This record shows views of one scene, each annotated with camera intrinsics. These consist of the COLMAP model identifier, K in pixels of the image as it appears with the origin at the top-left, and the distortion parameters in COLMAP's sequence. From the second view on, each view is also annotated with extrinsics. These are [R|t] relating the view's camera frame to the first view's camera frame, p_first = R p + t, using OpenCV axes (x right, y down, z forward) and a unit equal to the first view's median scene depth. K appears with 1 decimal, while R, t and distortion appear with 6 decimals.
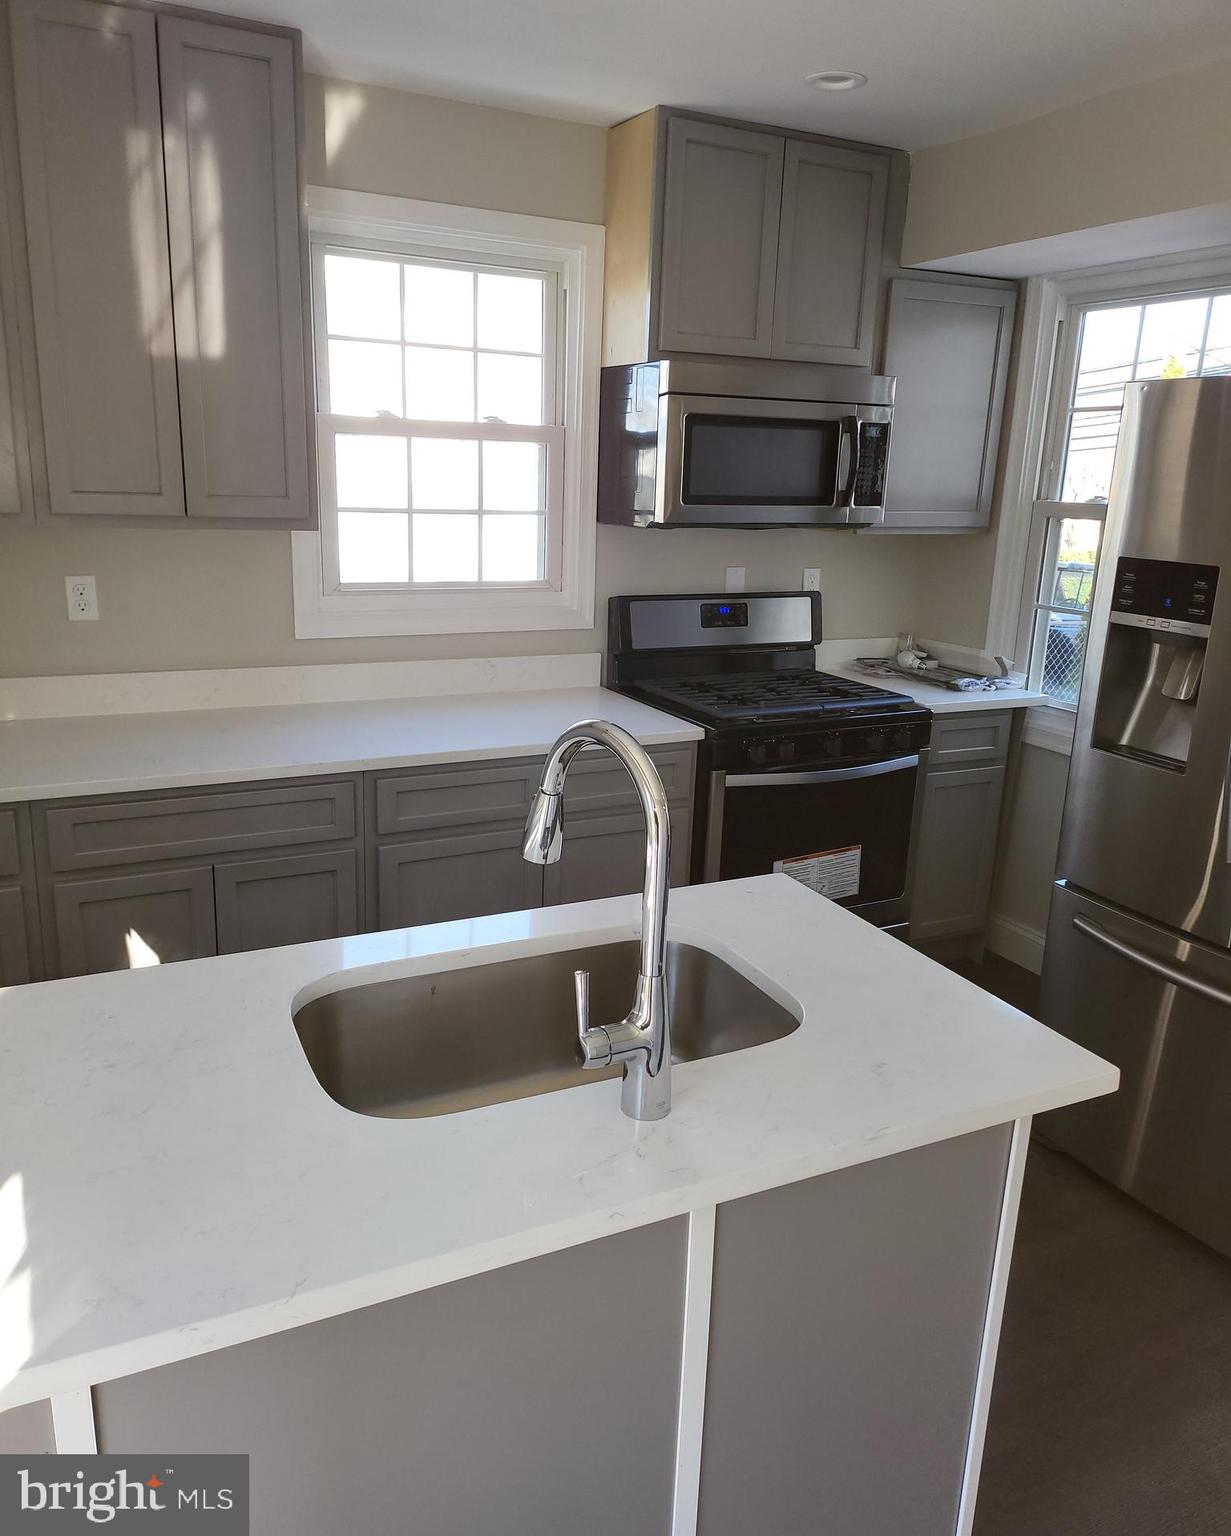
lens RADIAL K [[1150.5, 0, 597.7], [0, 1150.5, 769.7], [0, 0, 1]] dist [0.064674, -0.075281]
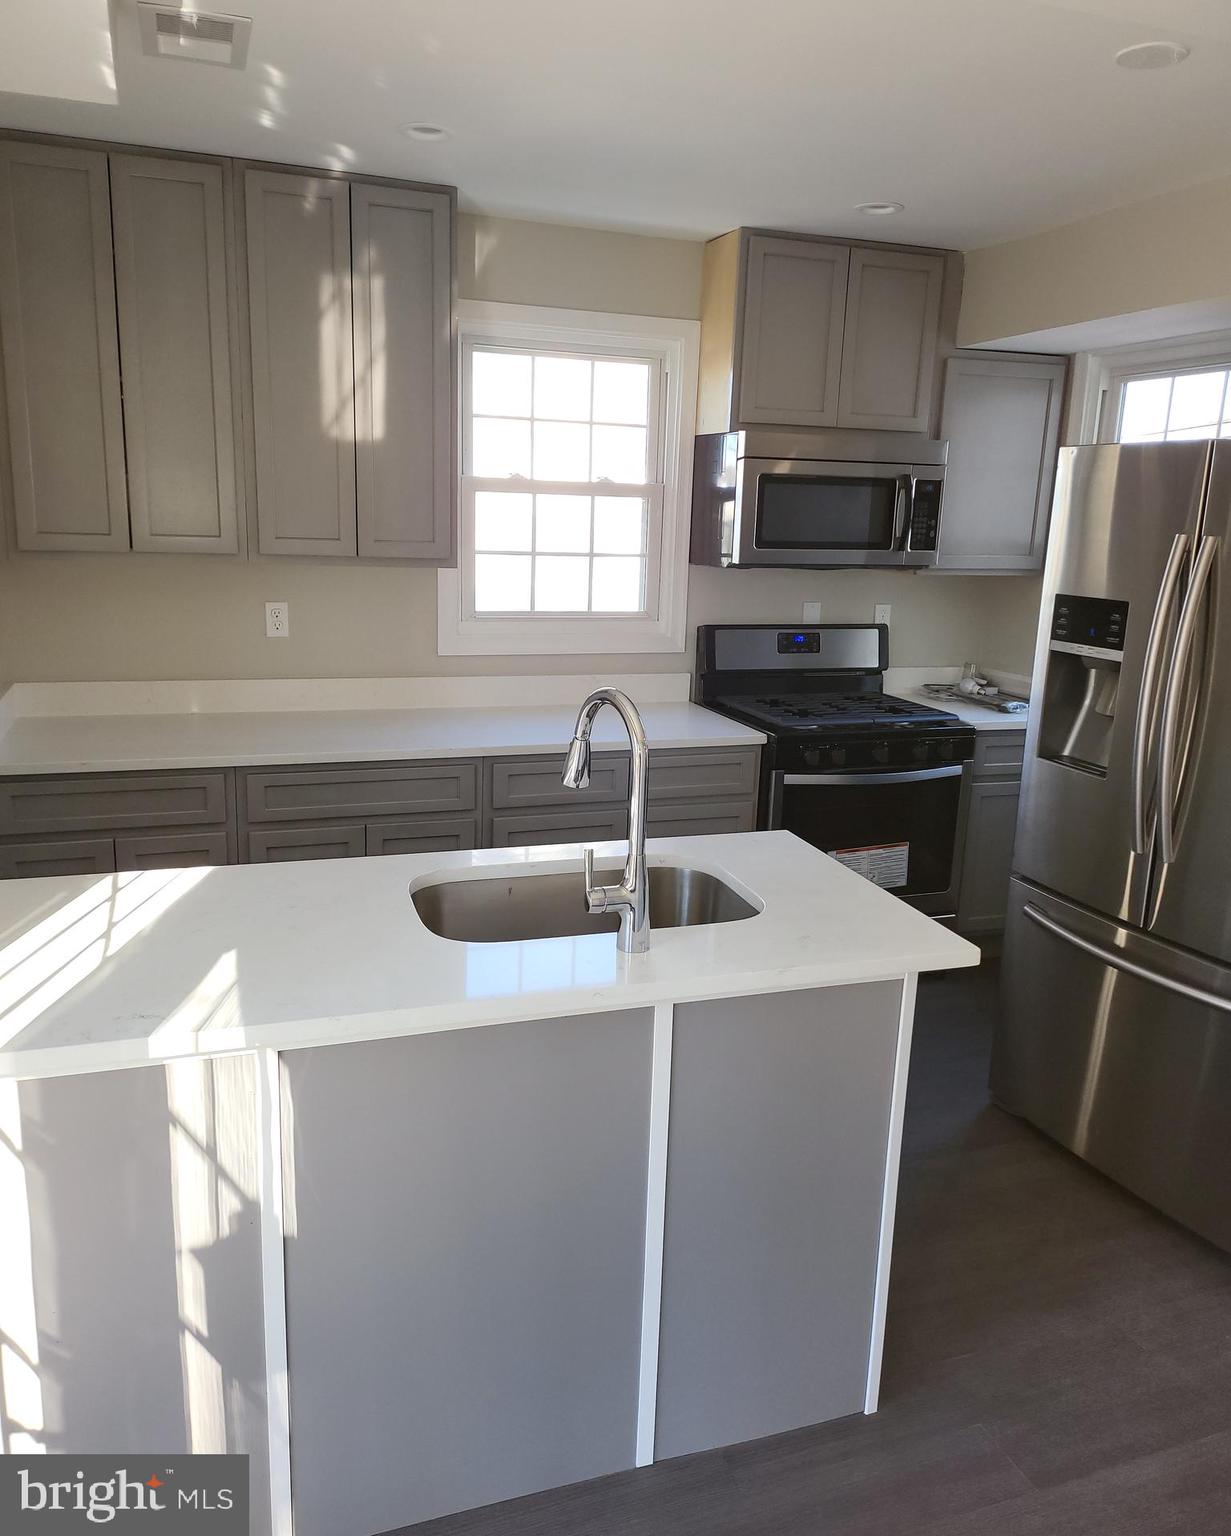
lens RADIAL K [[1150.5, 0, 597.7], [0, 1150.5, 769.7], [0, 0, 1]] dist [0.064674, -0.075281]
pose [[0.990820, 0.029341, -0.131962, 0.071765], [-0.034222, 0.998806, -0.034869, 0.044617], [0.130782, 0.039065, 0.990641, -0.189560]]
